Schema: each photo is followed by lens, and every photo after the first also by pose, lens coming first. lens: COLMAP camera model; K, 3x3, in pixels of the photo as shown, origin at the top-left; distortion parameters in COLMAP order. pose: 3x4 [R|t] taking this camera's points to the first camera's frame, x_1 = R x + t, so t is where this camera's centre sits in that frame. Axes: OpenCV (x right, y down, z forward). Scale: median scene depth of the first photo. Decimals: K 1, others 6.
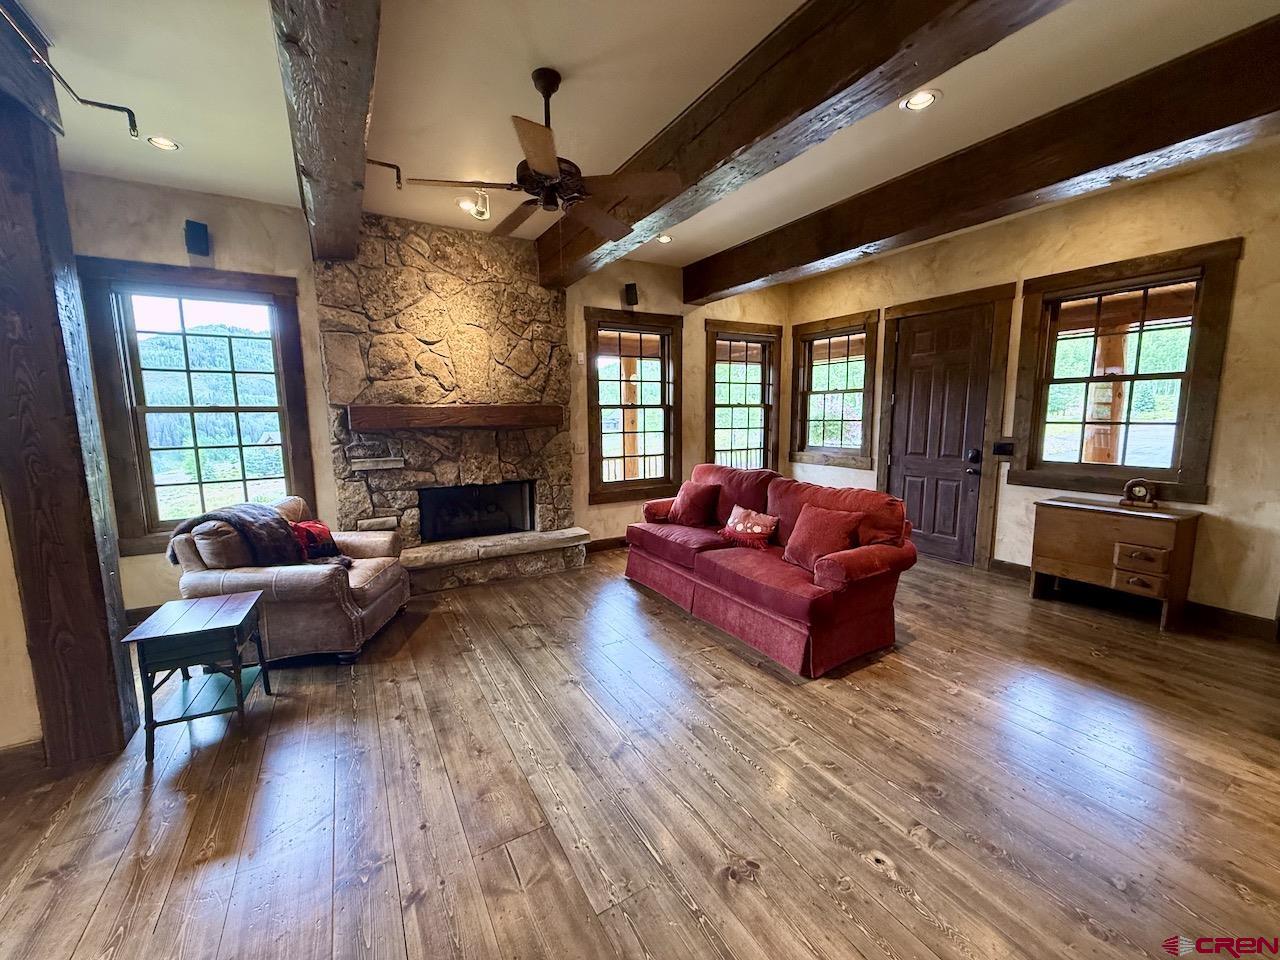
lens RADIAL K [[509.1, 0, 636.3], [0, 509.1, 480.2], [0, 0, 1]] dist [-0.000074, 0.000389]
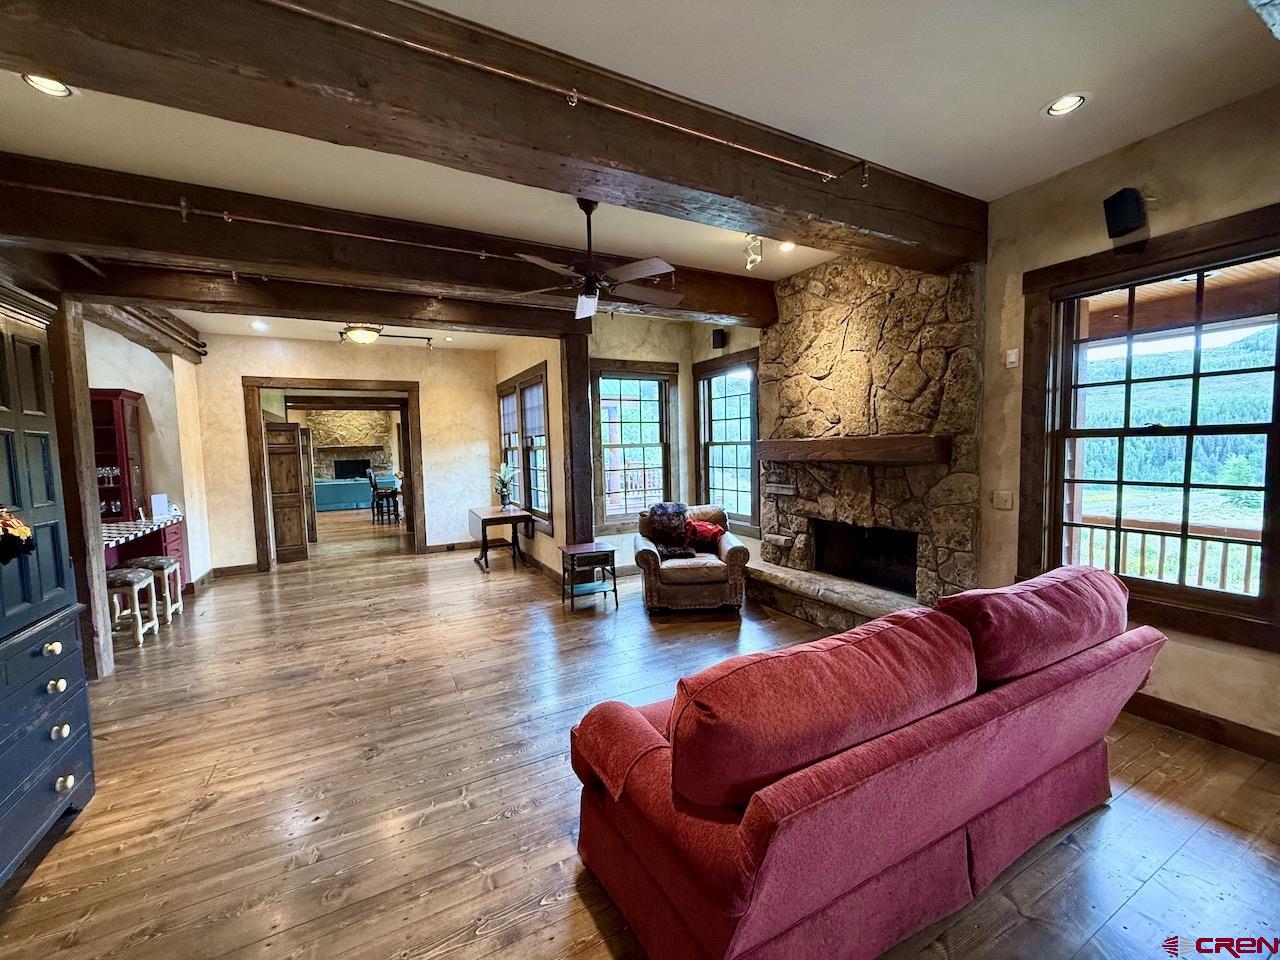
lens RADIAL K [[509.1, 0, 636.3], [0, 509.1, 480.2], [0, 0, 1]] dist [-0.000074, 0.000389]
pose [[-0.037952, 0.079301, -0.996128, 0.590212], [-0.106169, 0.990884, 0.082928, -0.101604], [0.993624, 0.108905, -0.029187, 0.622729]]
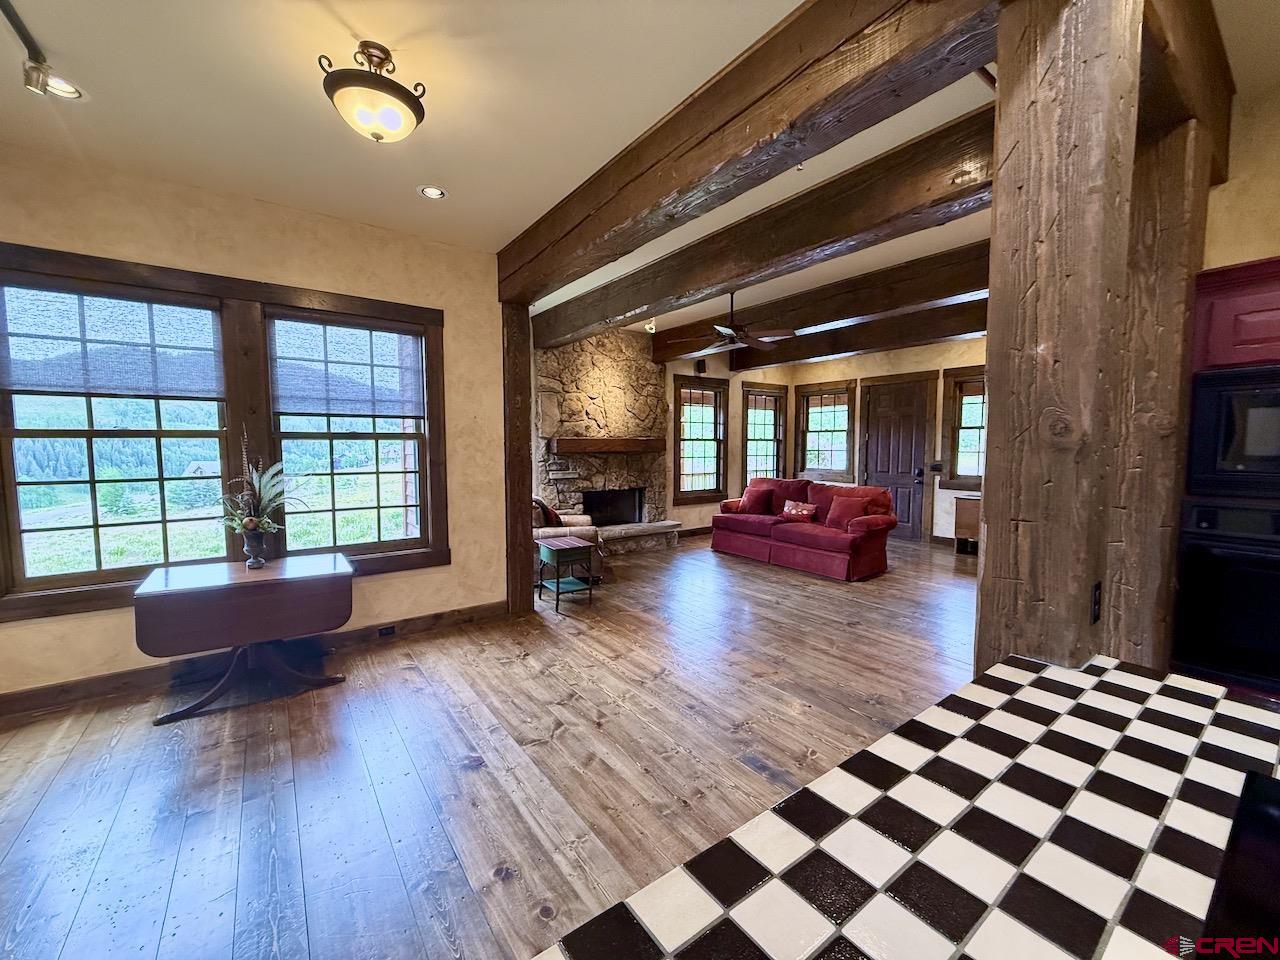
lens RADIAL K [[509.1, 0, 636.3], [0, 509.1, 480.2], [0, 0, 1]] dist [-0.000074, 0.000389]
pose [[0.994331, 0.001504, 0.106315, -0.401336], [0.005117, 0.998065, -0.061974, 0.072977], [-0.106203, 0.062167, 0.992399, -0.508672]]
